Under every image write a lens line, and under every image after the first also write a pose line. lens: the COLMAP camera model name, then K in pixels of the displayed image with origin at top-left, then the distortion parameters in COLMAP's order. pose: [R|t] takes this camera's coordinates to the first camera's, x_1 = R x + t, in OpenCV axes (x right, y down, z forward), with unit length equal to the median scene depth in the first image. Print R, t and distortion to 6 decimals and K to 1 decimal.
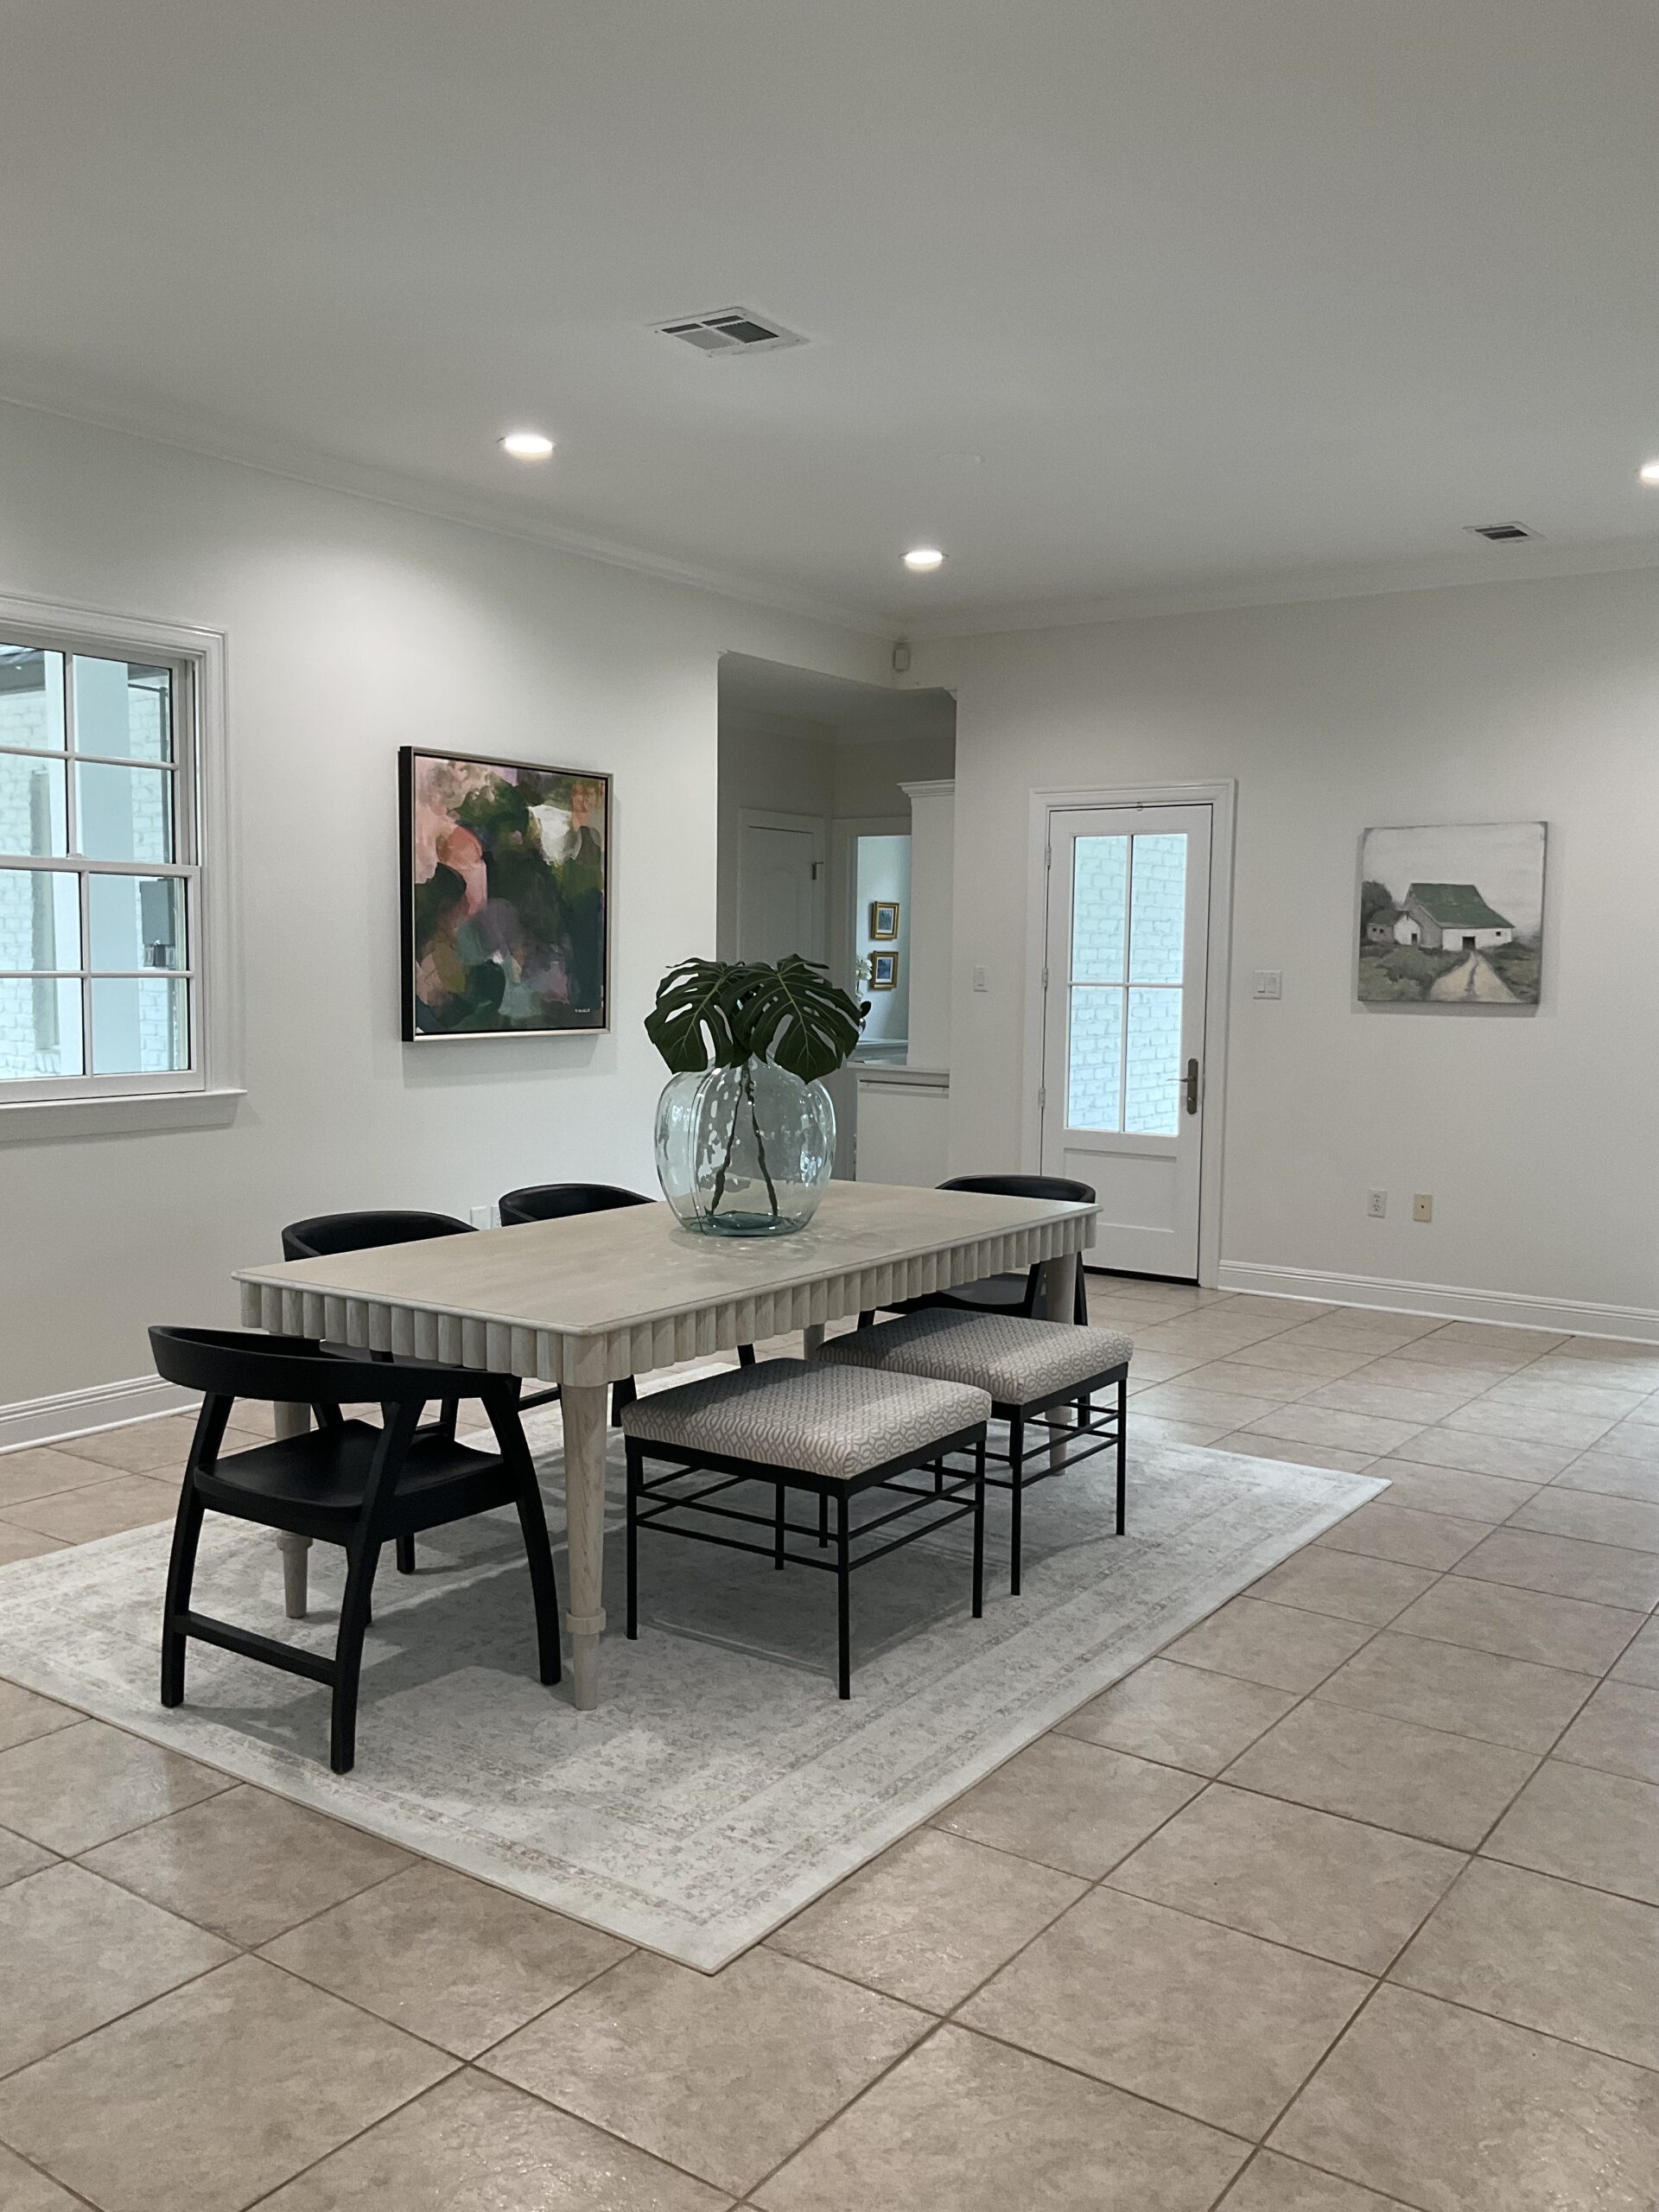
lens RADIAL K [[1812.4, 0, 832.4], [0, 1812.4, 1110.2], [0, 0, 1]] dist [0.119789, -0.251560]
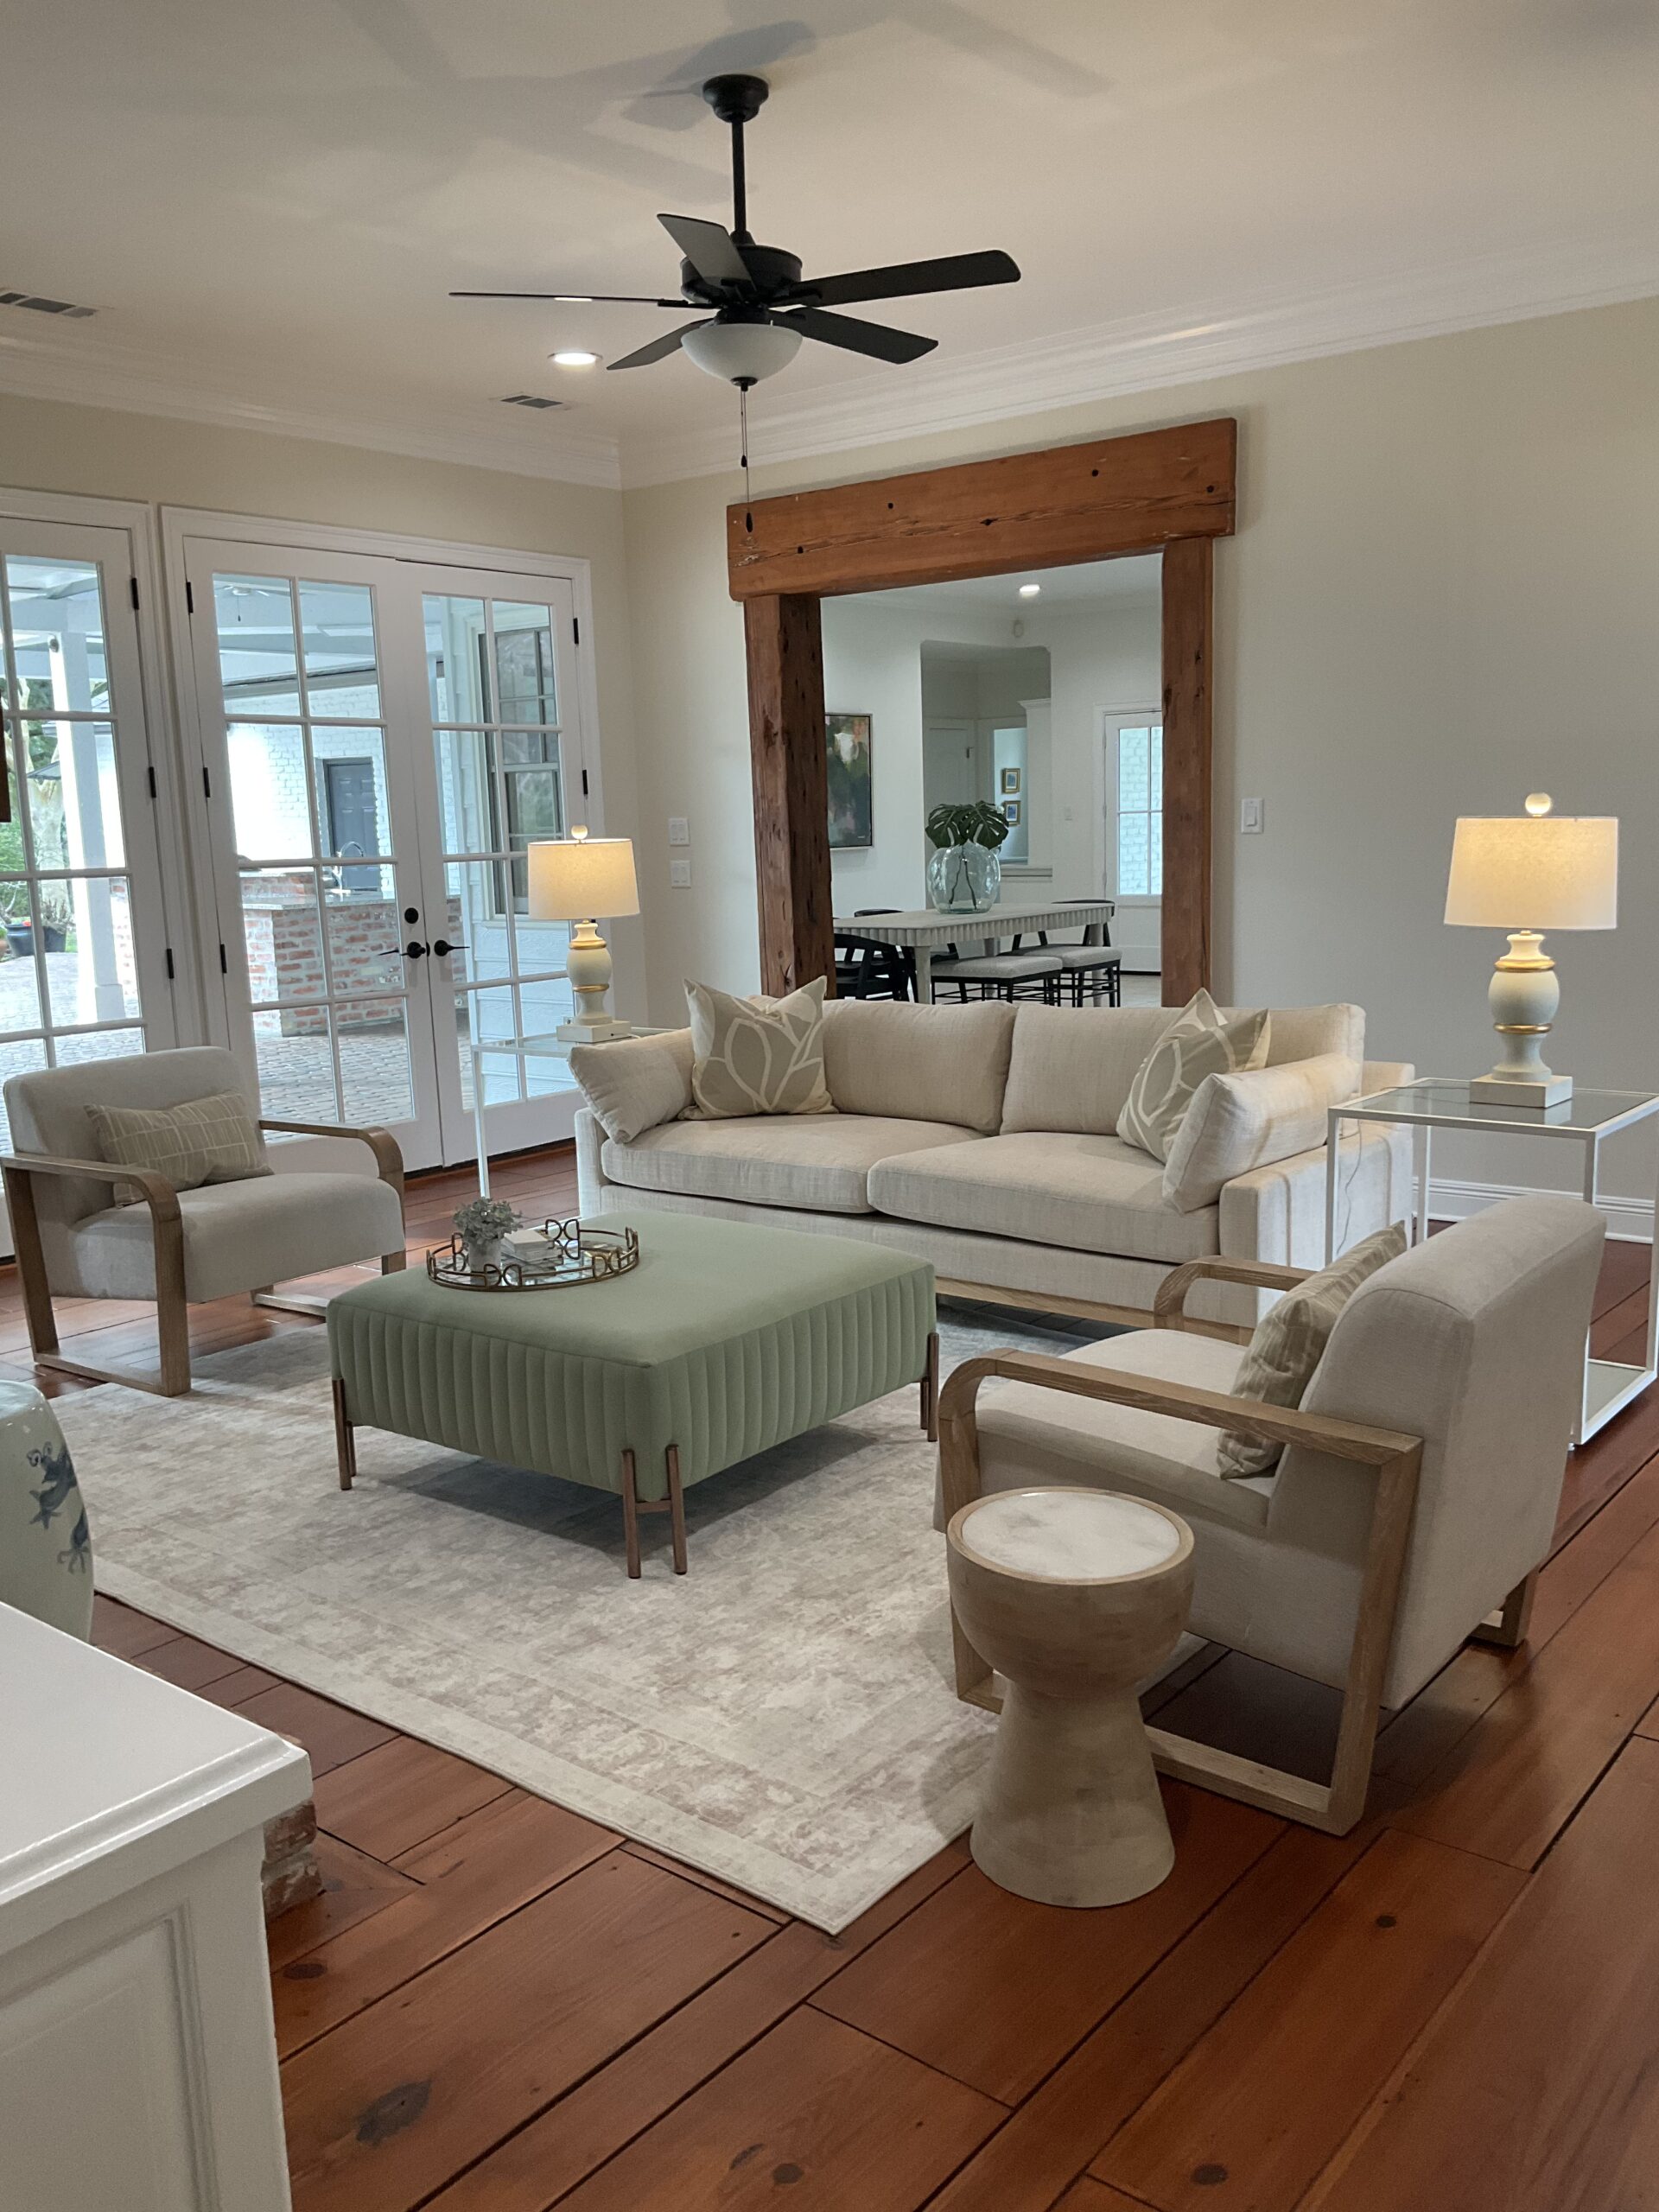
lens RADIAL K [[1812.4, 0, 832.4], [0, 1812.4, 1110.2], [0, 0, 1]] dist [0.119789, -0.251560]
pose [[0.997040, -0.032986, -0.069448, -0.042127], [0.038167, 0.996480, 0.074641, 0.092934], [0.066741, -0.077071, 0.994789, -0.991712]]
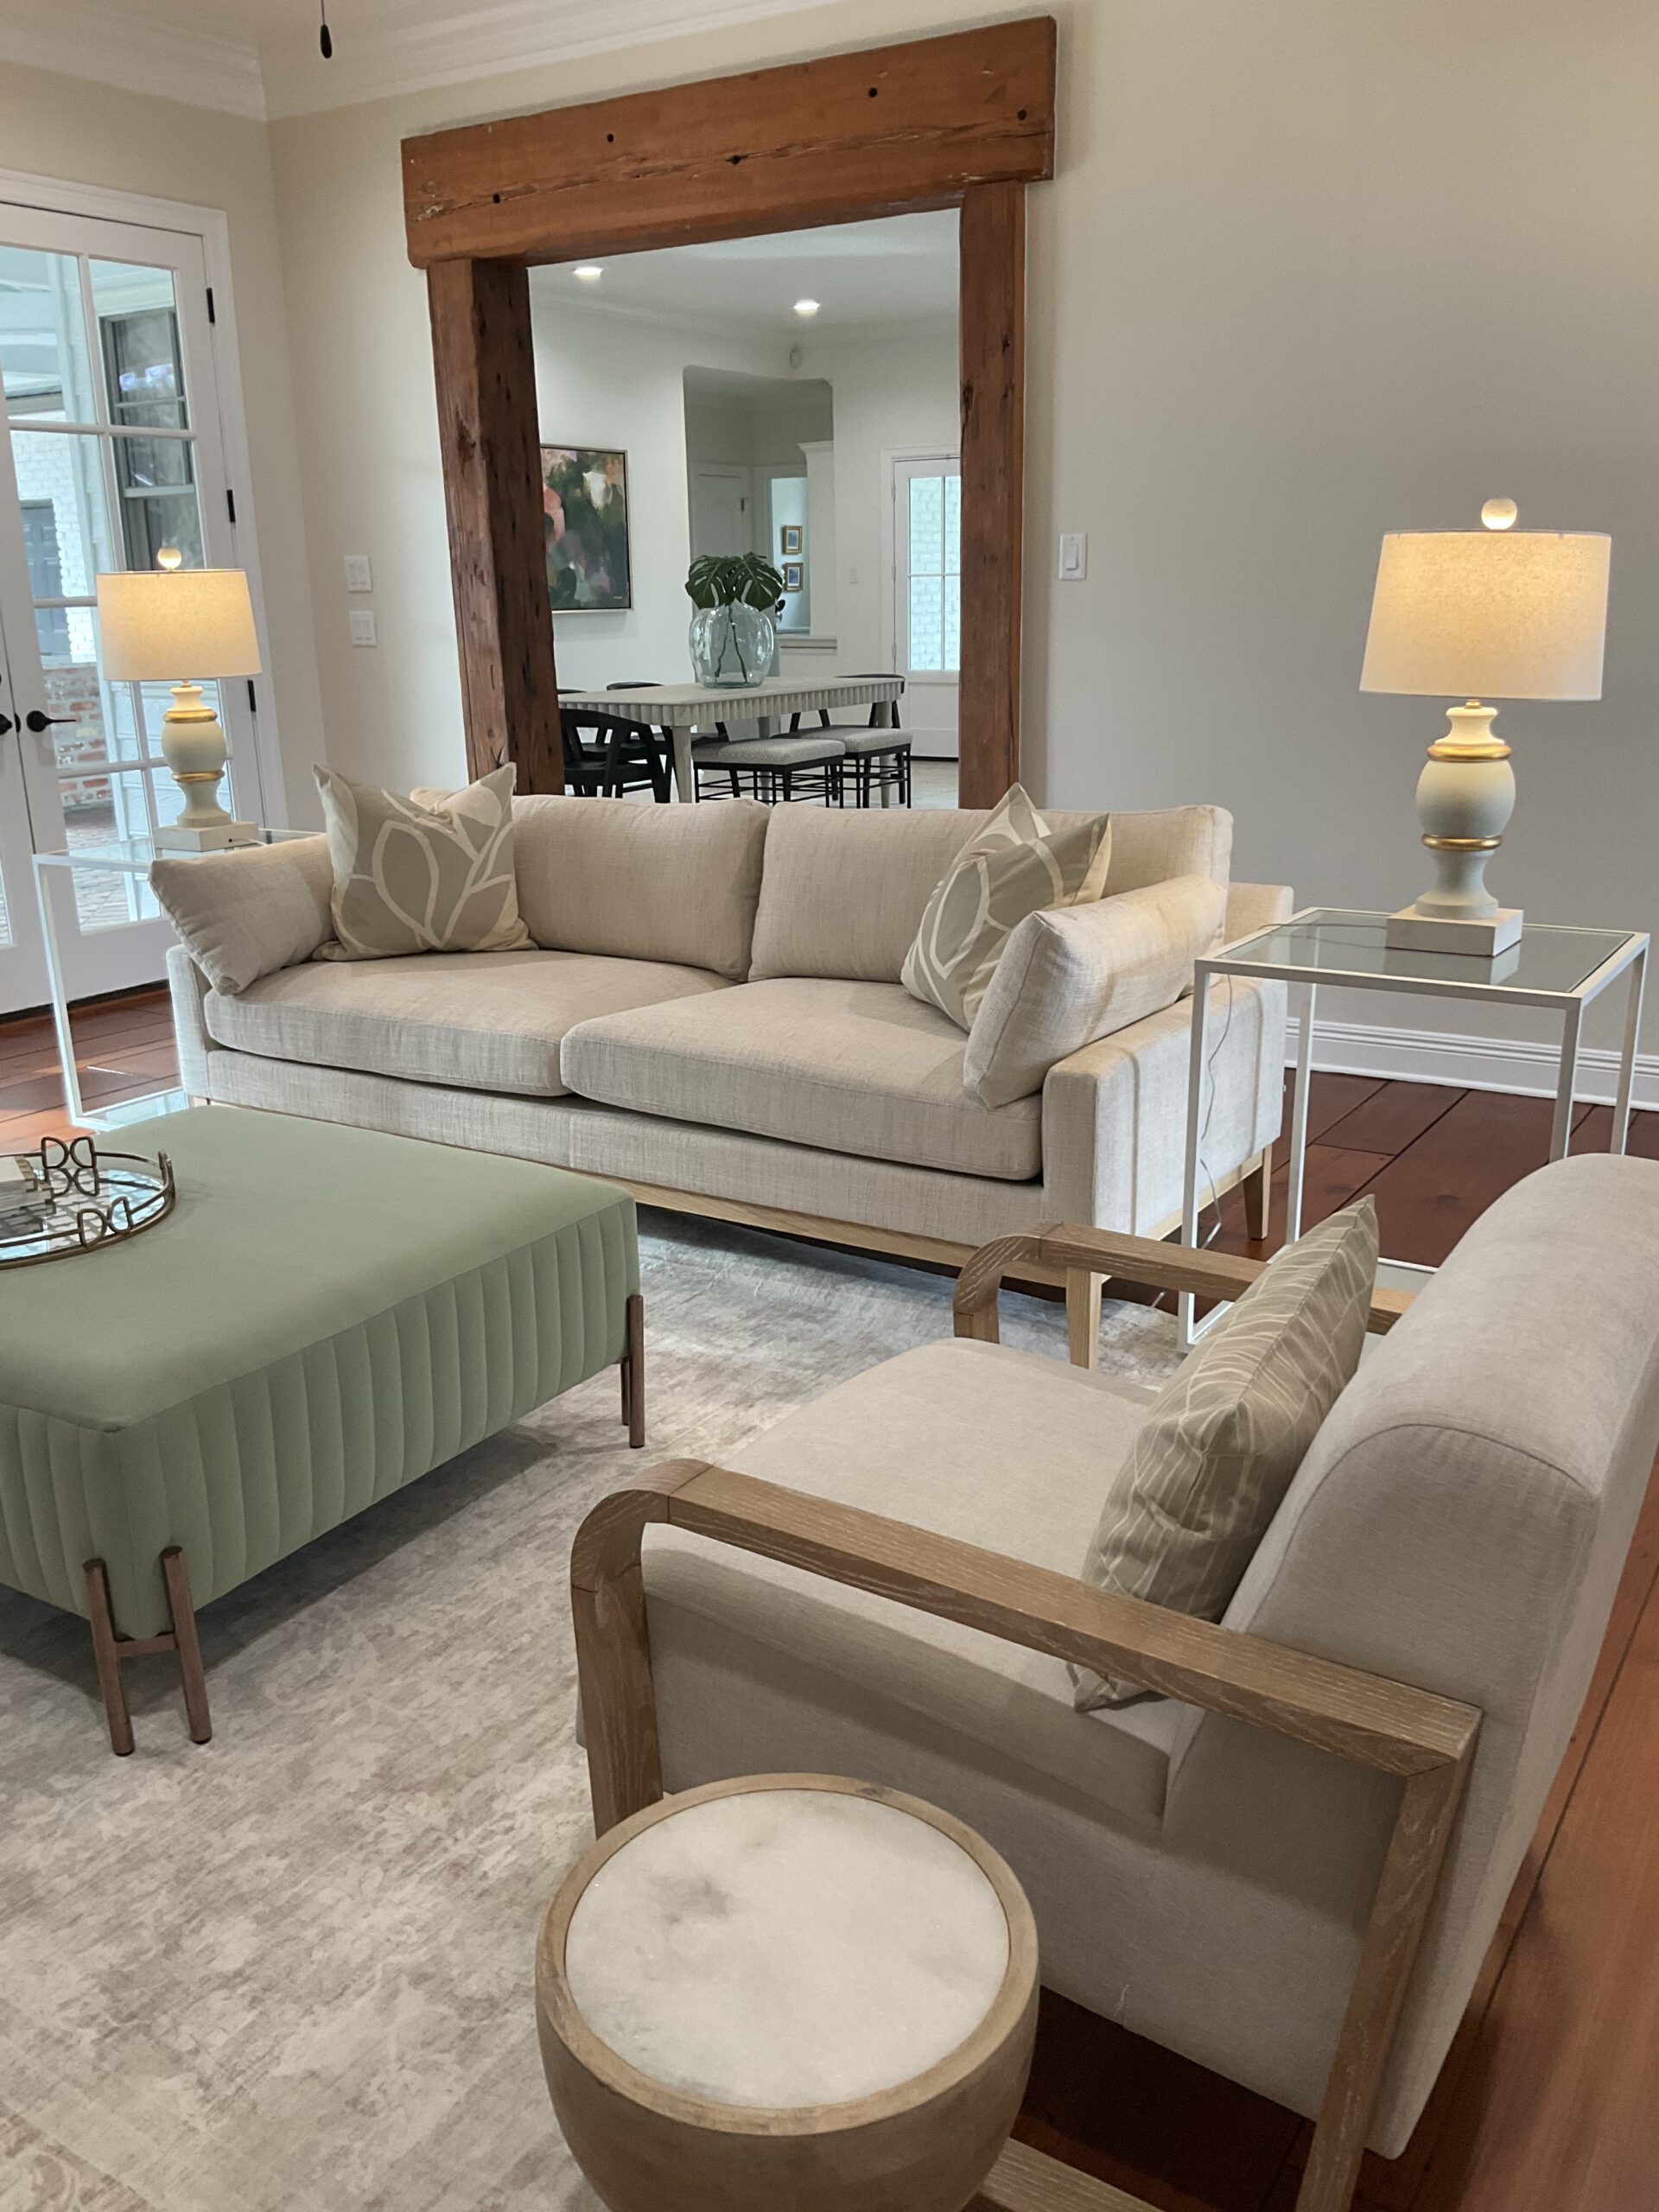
lens RADIAL K [[1812.4, 0, 832.4], [0, 1812.4, 1110.2], [0, 0, 1]] dist [0.119789, -0.251560]
pose [[0.998329, -0.043197, 0.038379, -0.022853], [0.034964, 0.980387, 0.193956, 0.092886], [-0.046004, -0.192290, 0.980259, -0.801081]]
